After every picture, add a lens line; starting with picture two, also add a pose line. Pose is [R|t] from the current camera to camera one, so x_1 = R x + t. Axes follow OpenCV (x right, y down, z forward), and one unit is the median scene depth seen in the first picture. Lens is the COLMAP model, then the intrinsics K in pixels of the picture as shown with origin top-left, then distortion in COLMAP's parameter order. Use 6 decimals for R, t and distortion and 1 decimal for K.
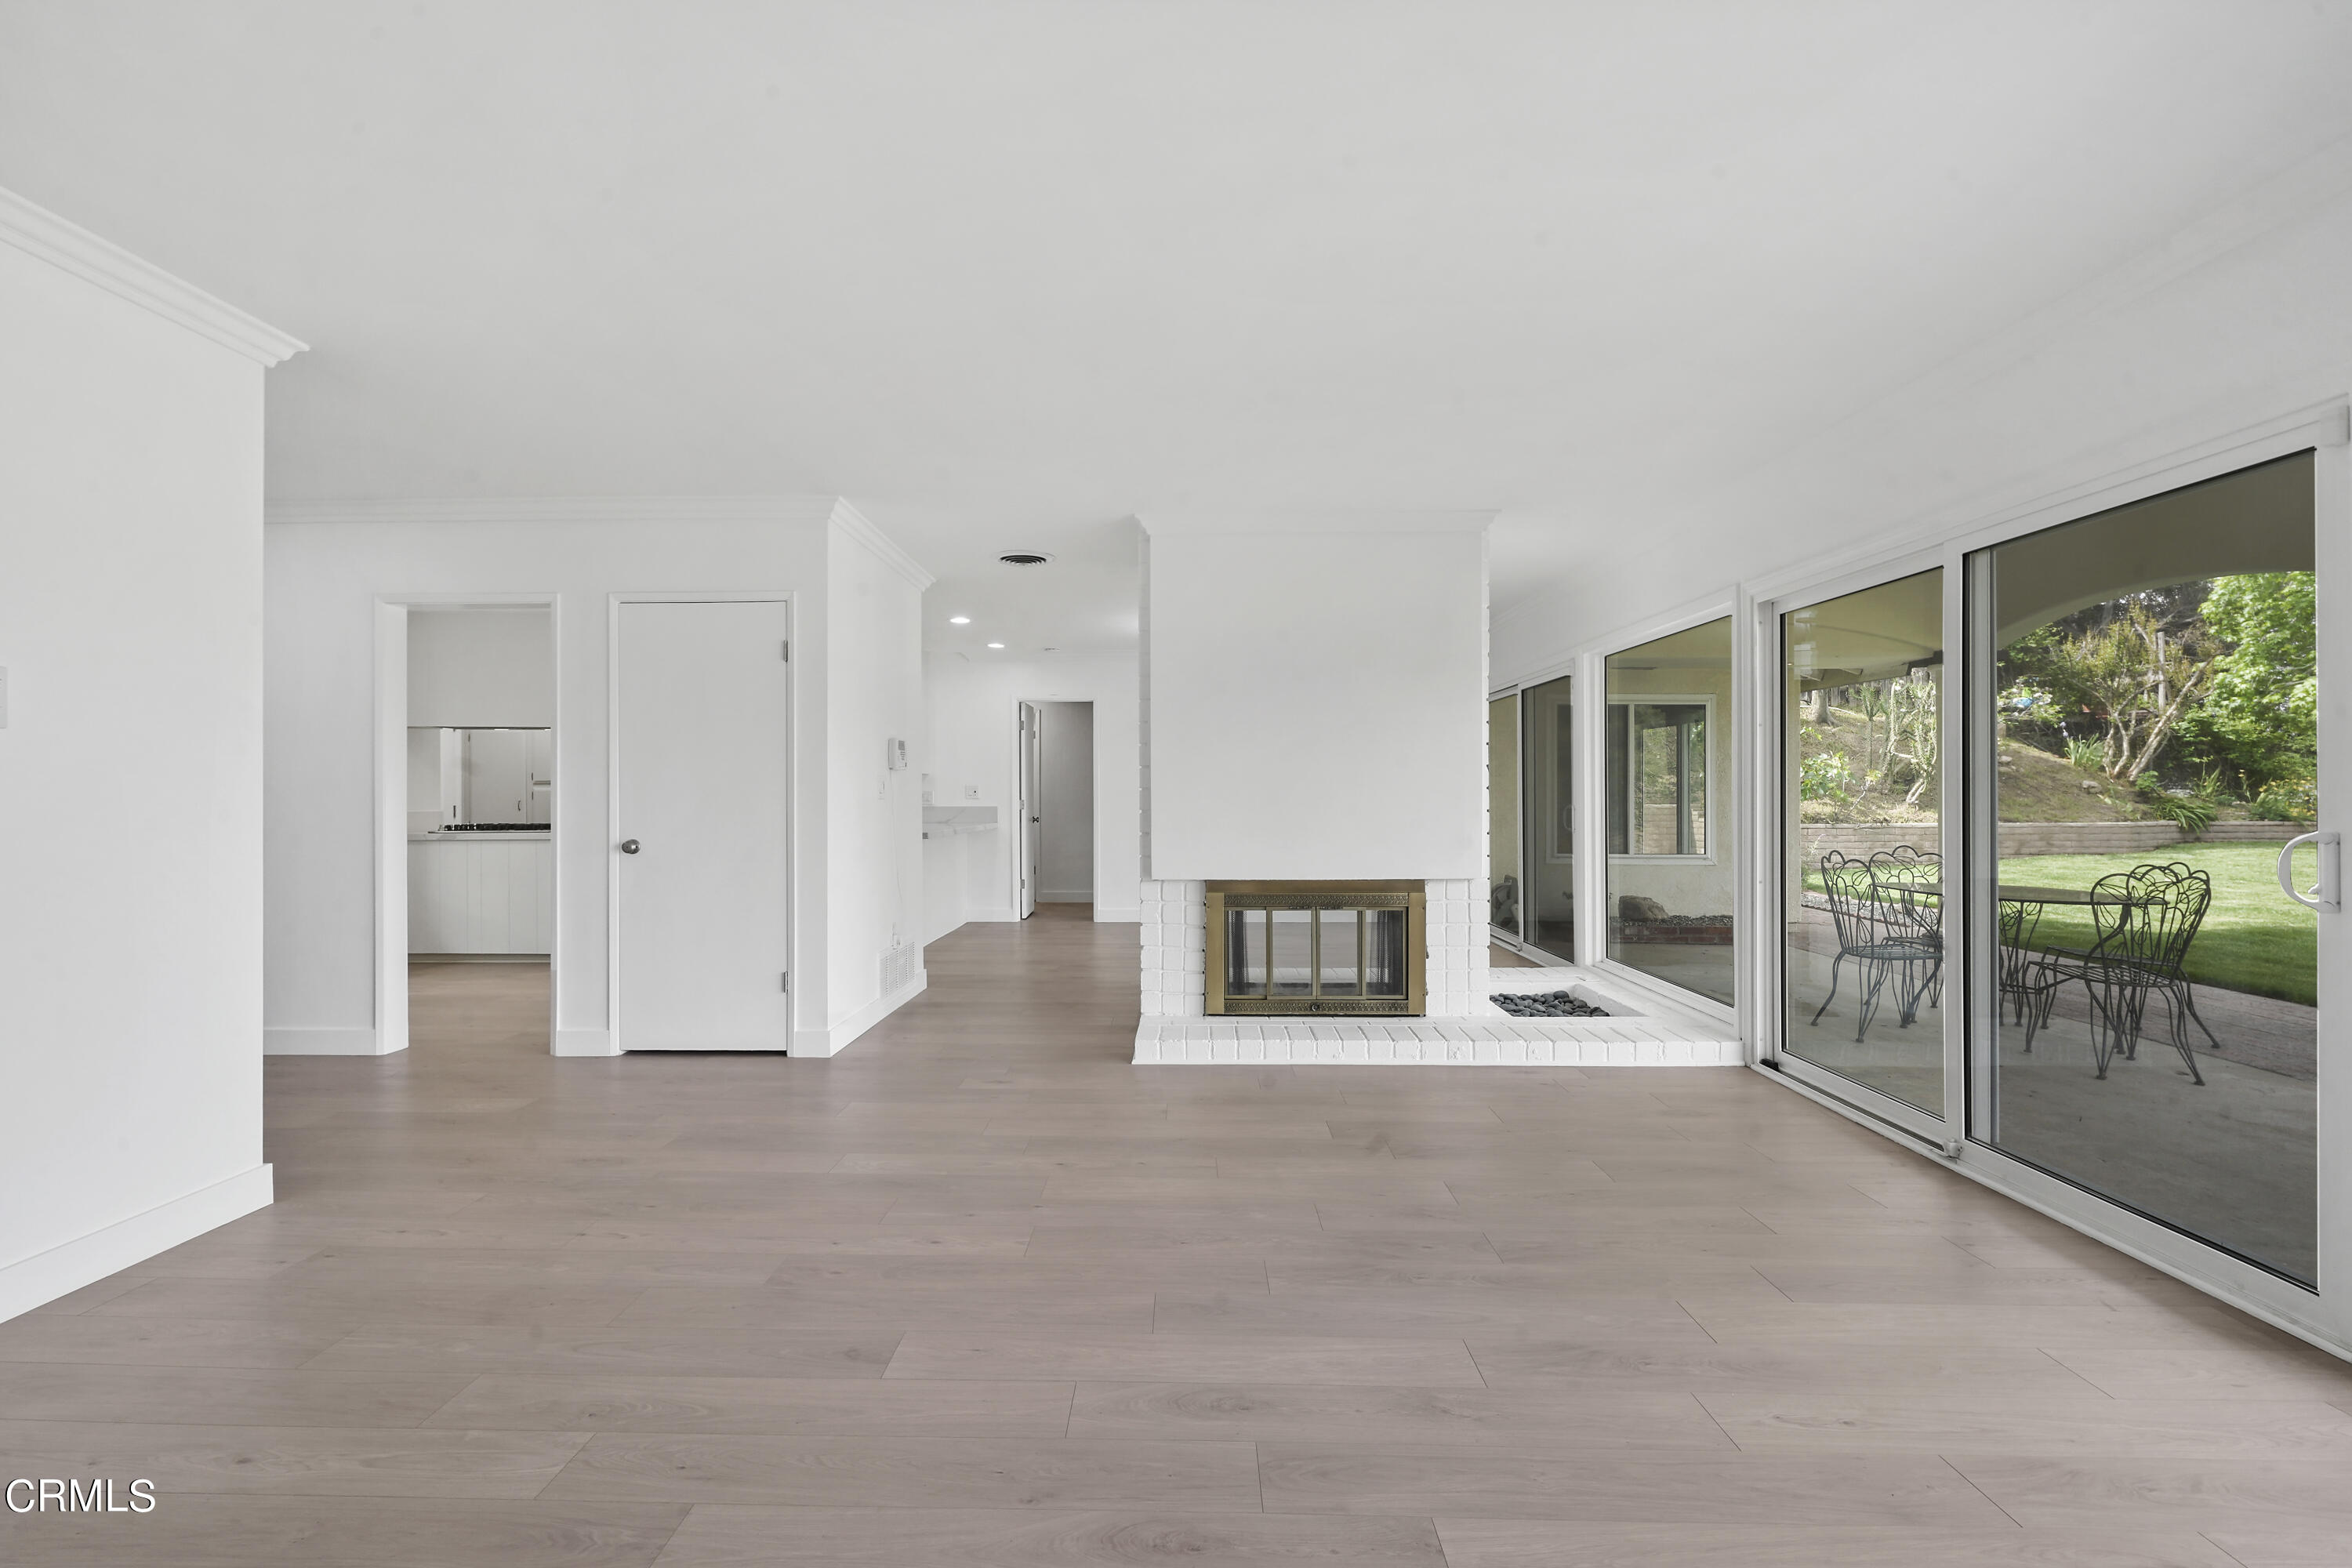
lens RADIAL K [[1078.6, 0, 1178.9], [0, 1078.6, 787.7], [0, 0, 1]] dist [-0.010805, 0.004310]
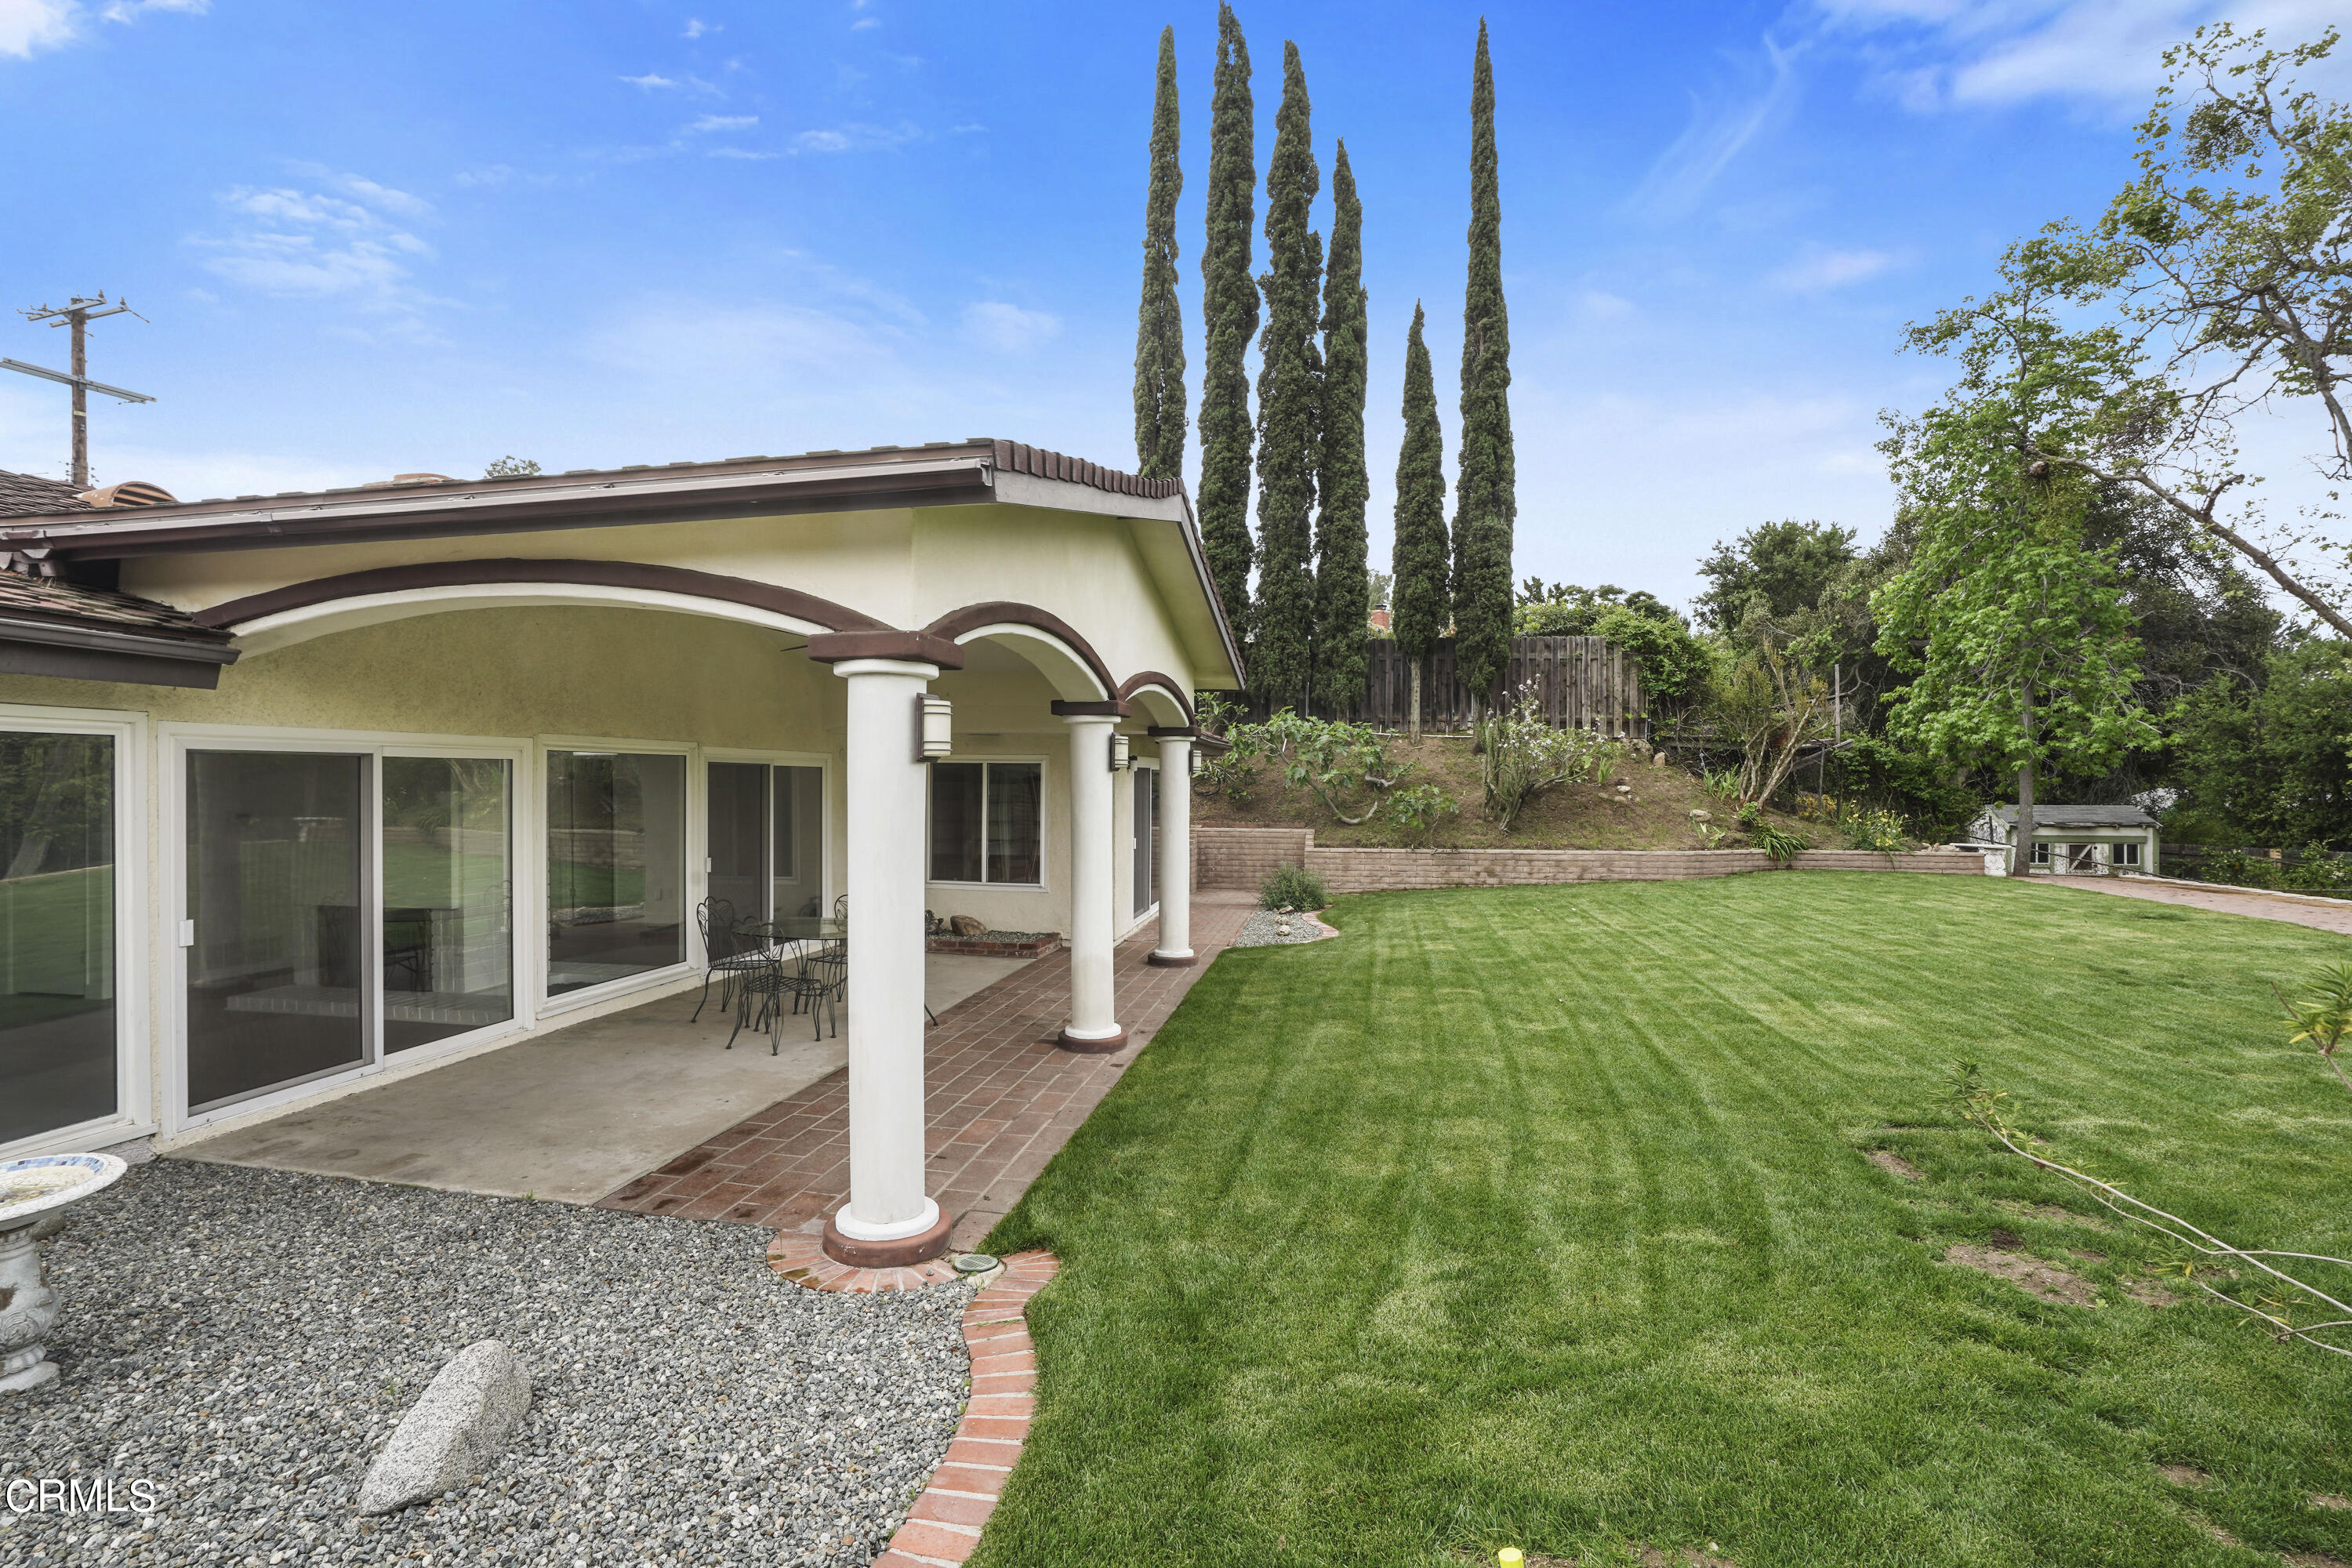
lens RADIAL K [[1078.6, 0, 1192.4], [0, 1078.6, 760.7], [0, 0, 1]] dist [-0.010805, 0.004310]
pose [[0.991943, 0.005218, -0.126575, 0.484903], [-0.006997, 0.999883, -0.013615, -0.037613], [0.126489, 0.014391, 0.991864, -0.131481]]
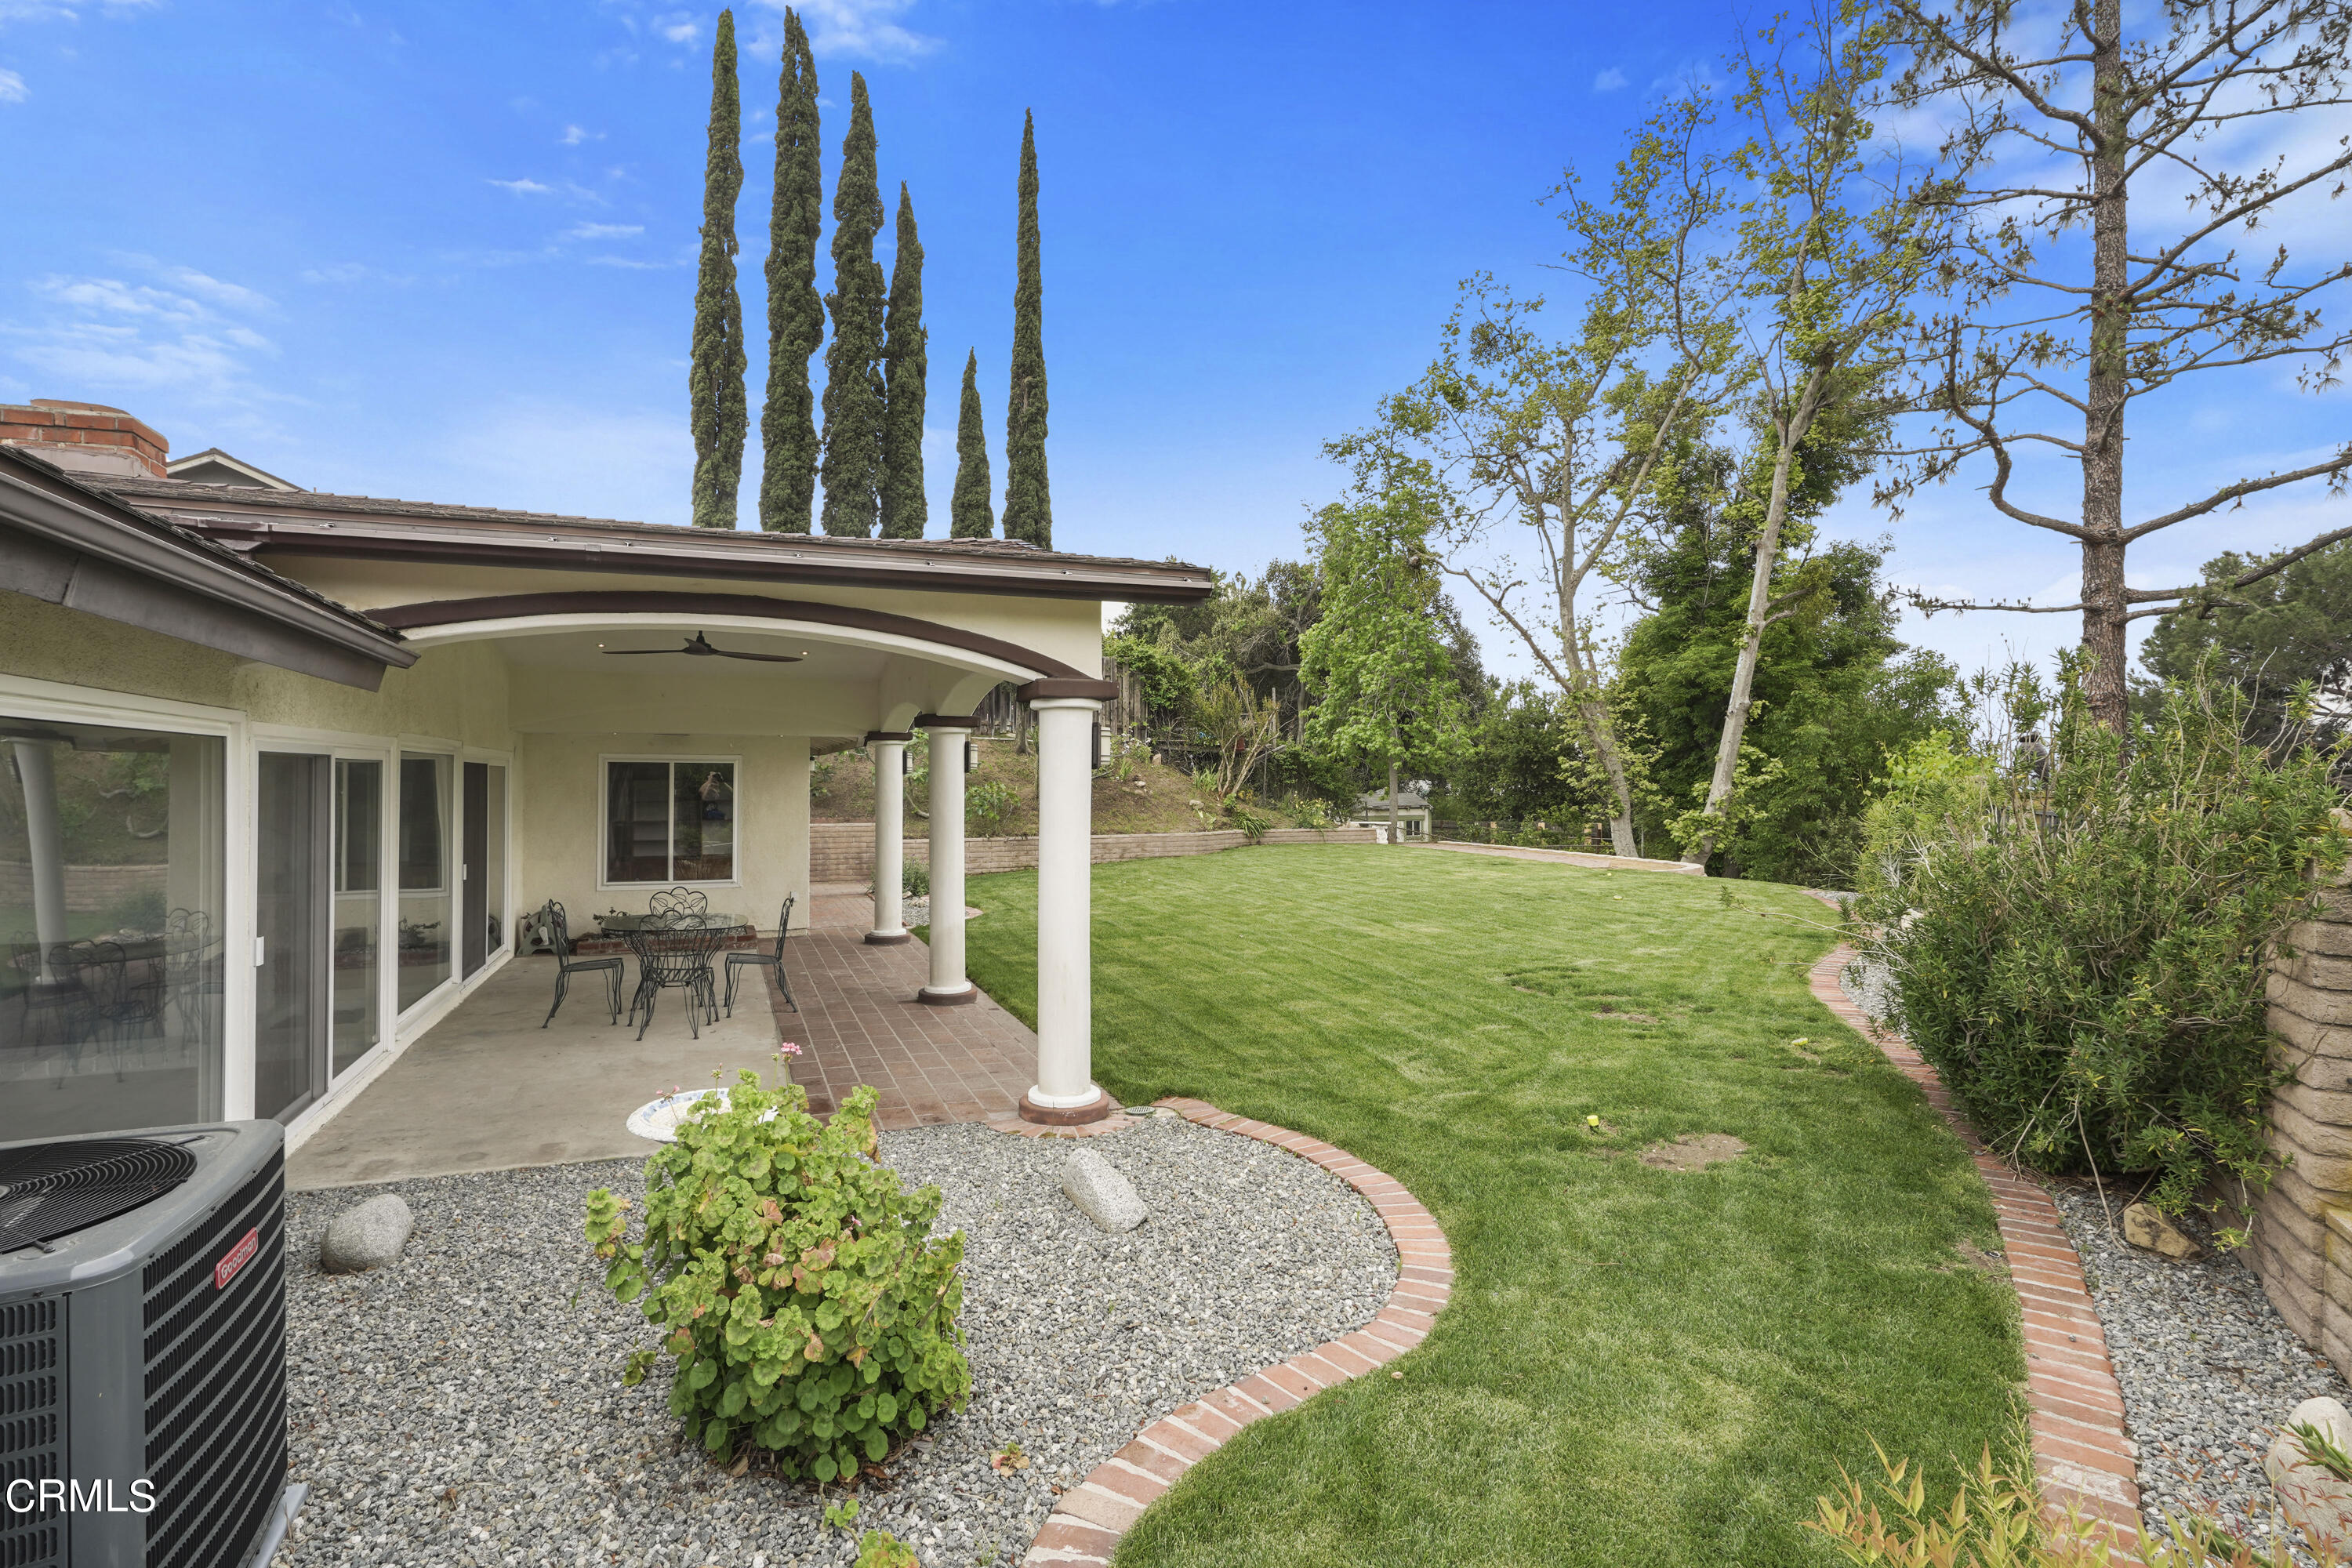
lens RADIAL K [[1078.6, 0, 1144.3], [0, 1078.6, 765.0], [0, 0, 1]] dist [-0.010805, 0.004310]
pose [[0.921055, 0.007264, 0.389365, 0.259844], [-0.004103, 0.999952, -0.008948, -0.038857], [-0.389411, 0.006644, 0.921040, -0.231501]]
